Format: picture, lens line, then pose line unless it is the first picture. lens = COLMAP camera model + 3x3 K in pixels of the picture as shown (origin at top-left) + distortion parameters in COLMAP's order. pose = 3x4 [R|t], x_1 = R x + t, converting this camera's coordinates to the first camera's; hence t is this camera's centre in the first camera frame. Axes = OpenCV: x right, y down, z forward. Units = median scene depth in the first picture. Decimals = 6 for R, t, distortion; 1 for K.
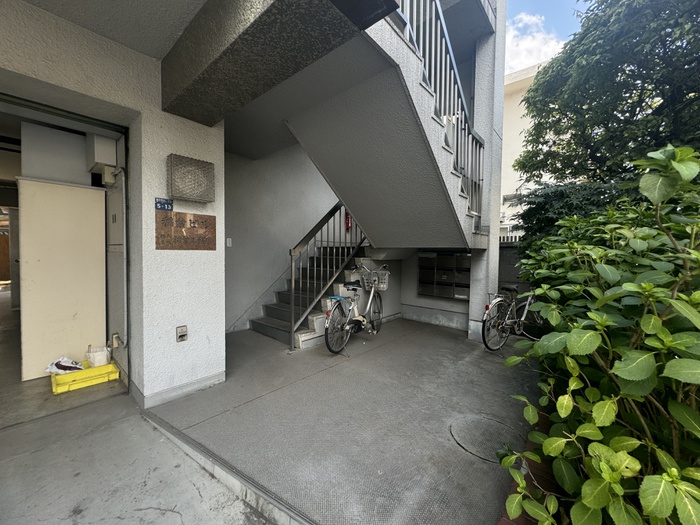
lens RADIAL K [[283.2, 0, 350.0], [0, 283.2, 262.5], [0, 0, 1]] dist [-0.000065, -0.000259]
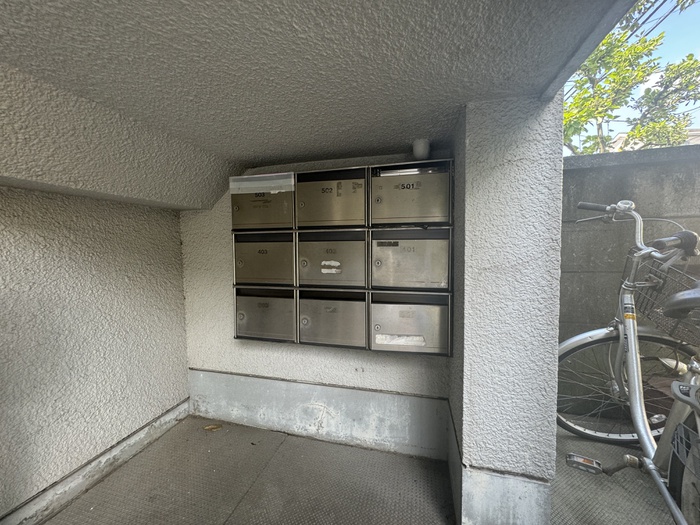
lens RADIAL K [[283.2, 0, 350.0], [0, 283.2, 262.5], [0, 0, 1]] dist [-0.000065, -0.000259]
pose [[0.895106, -0.054414, 0.442521, 0.260803], [0.042703, 0.998425, 0.036393, 0.043715], [-0.443804, -0.013679, 0.896020, 0.841207]]
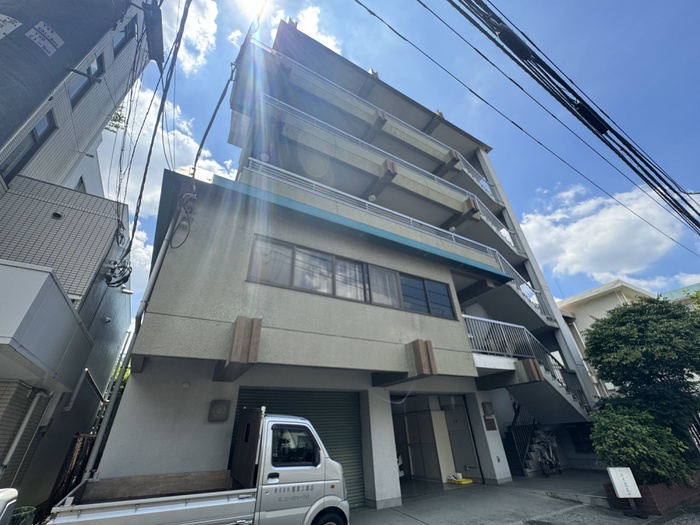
lens RADIAL K [[285.7, 0, 350.0], [0, 285.7, 262.5], [0, 0, 1]] dist [-0.003257, -0.000061]
pose [[0.940756, -0.224380, -0.254227, -0.476950], [0.050347, 0.833869, -0.549661, 0.039376], [0.335325, 0.504298, 0.795764, -1.899418]]
